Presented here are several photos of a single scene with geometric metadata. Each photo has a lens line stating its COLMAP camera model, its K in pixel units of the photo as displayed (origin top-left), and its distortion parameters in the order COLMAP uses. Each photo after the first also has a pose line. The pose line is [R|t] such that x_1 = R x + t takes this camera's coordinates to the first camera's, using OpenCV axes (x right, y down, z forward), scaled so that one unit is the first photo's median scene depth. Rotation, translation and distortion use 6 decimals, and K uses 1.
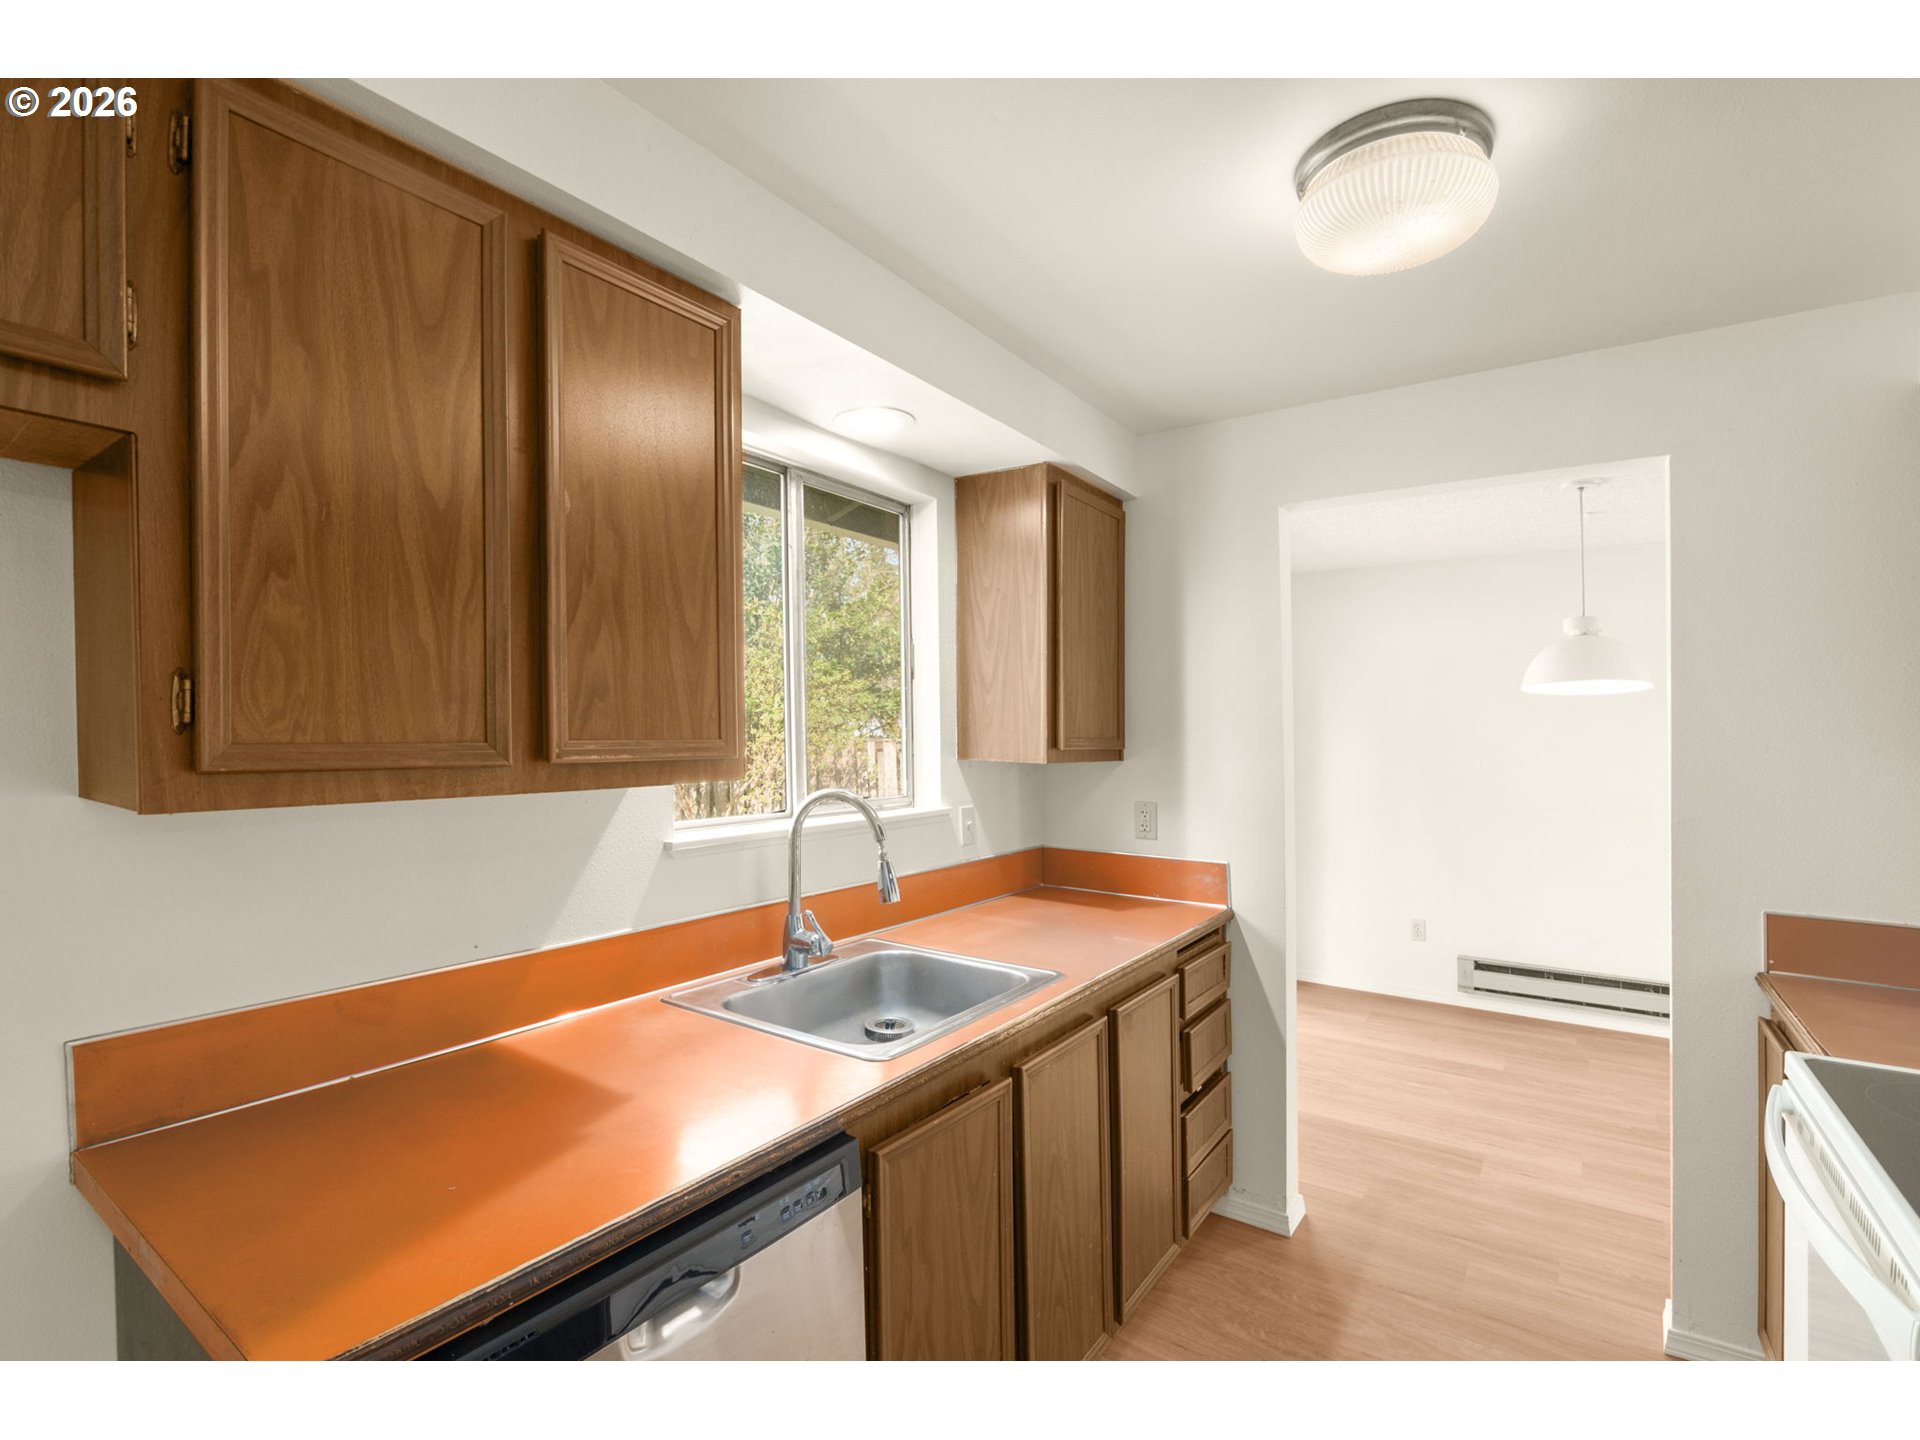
lens RADIAL K [[891.2, 0, 951.0], [0, 891.2, 731.9], [0, 0, 1]] dist [-0.019750, 0.000796]
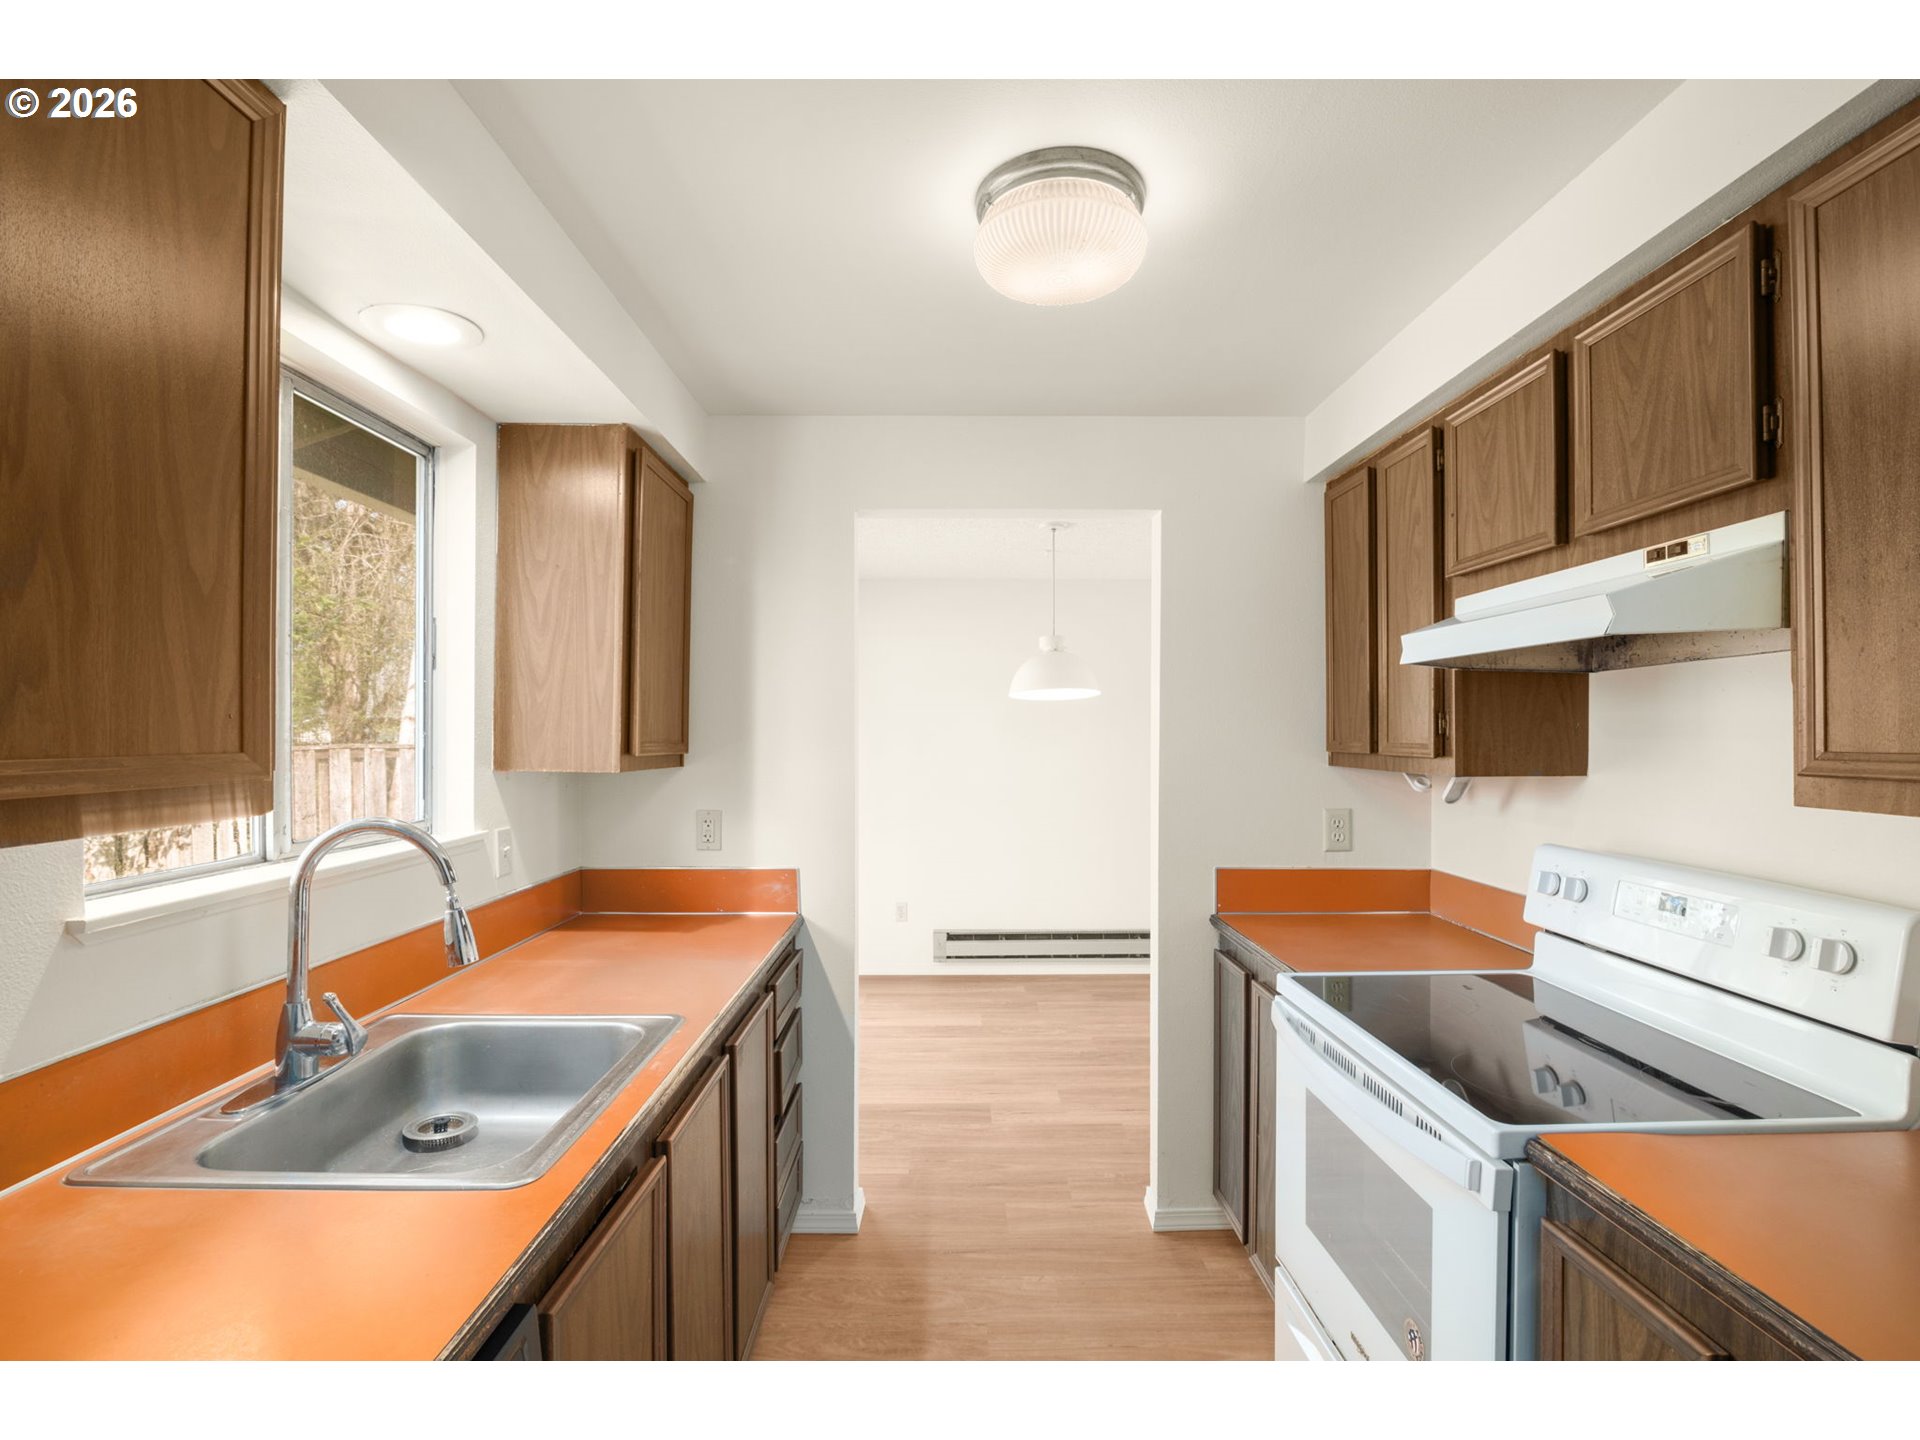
lens RADIAL K [[891.2, 0, 955.1], [0, 891.2, 716.5], [0, 0, 1]] dist [-0.019750, 0.000796]
pose [[0.815411, 0.002094, 0.578879, -0.124318], [0.008870, 0.999831, -0.016111, -0.001639], [-0.578815, 0.018272, 0.815254, 0.110045]]
